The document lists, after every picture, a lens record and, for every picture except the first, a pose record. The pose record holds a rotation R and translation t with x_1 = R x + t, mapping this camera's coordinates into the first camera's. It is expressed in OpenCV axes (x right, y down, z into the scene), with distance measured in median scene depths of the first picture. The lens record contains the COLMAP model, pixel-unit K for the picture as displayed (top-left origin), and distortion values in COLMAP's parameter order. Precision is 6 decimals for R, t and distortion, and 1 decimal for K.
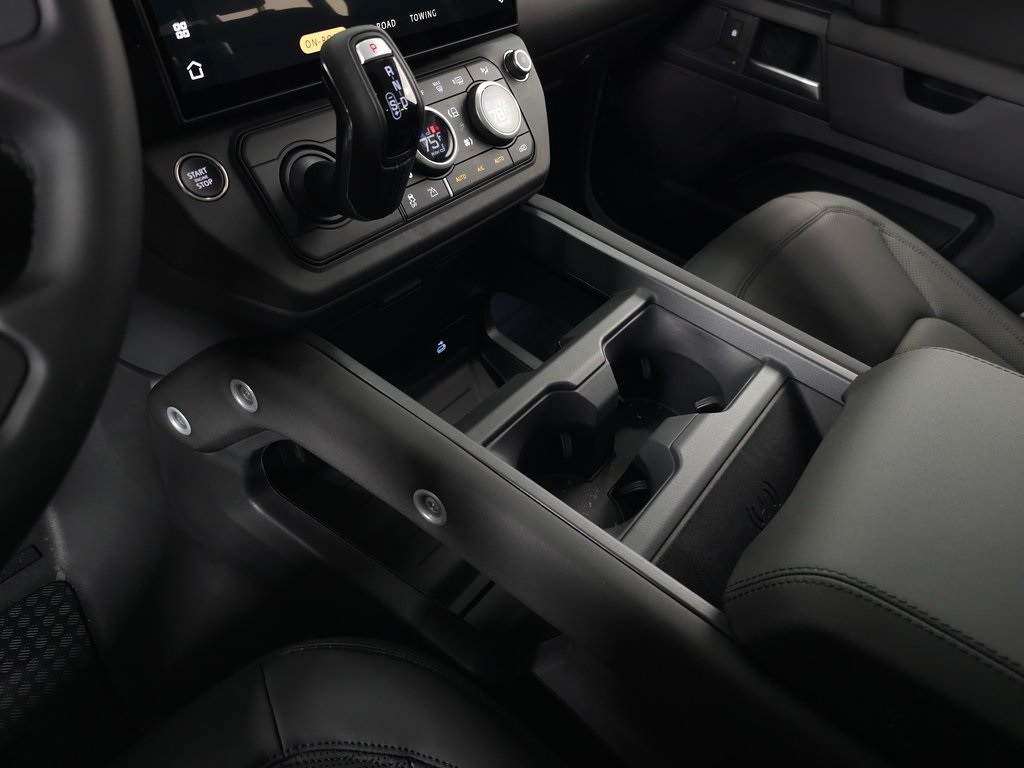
lens RADIAL K [[695.1, 0, 517.3], [0, 695.1, 376.0], [0, 0, 1]] dist [0.042018, -0.048095]
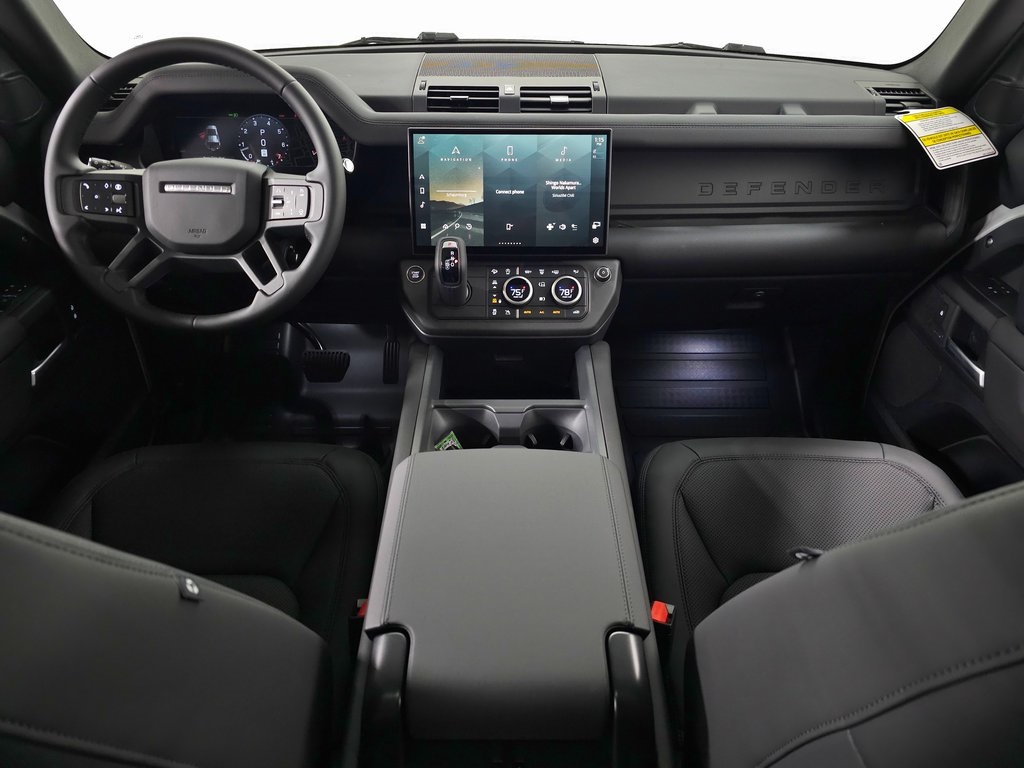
lens RADIAL K [[681.7, 0, 514.3], [0, 681.7, 383.8], [0, 0, 1]] dist [0.064832, -0.074698]
pose [[0.612205, 0.344789, -0.711565, 1.434059], [-0.493388, 0.869804, -0.003030, -0.074777], [0.617877, 0.352933, 0.702613, -0.378645]]
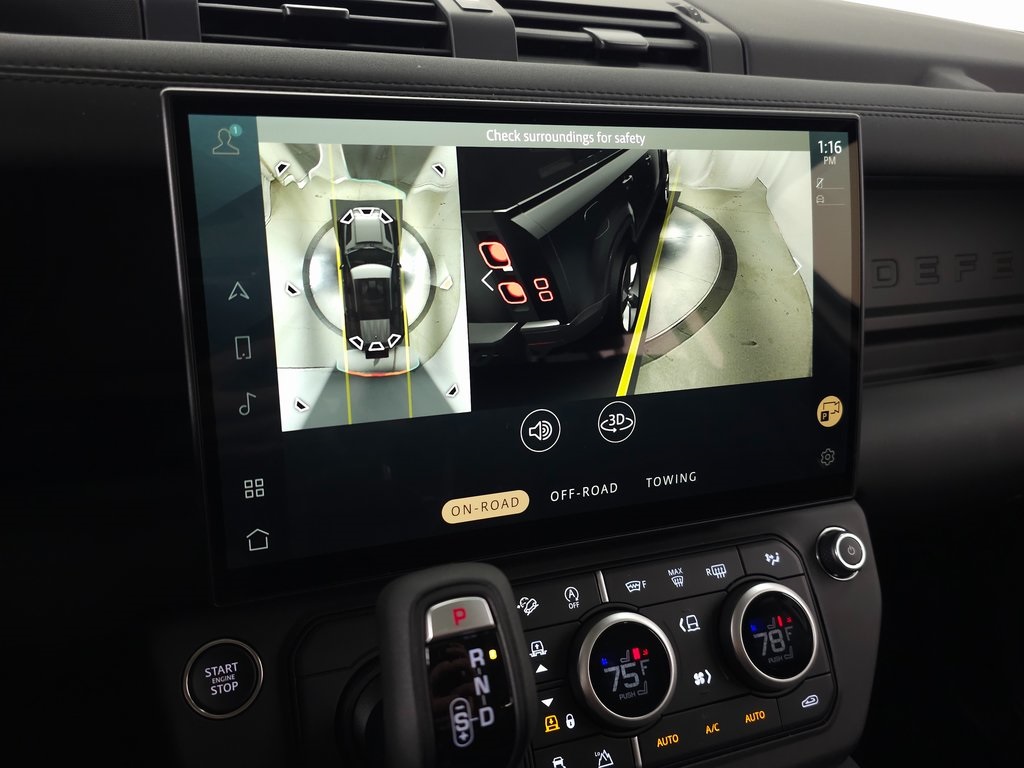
lens RADIAL K [[837.7, 0, 511.8], [0, 837.7, 383.1], [0, 0, 1]] dist [0.051901, -0.083462]
pose [[0.858709, 0.196047, -0.473480, 0.081790], [-0.345990, 0.903357, -0.253451, -0.334919], [0.378033, 0.381461, 0.843551, 0.256126]]
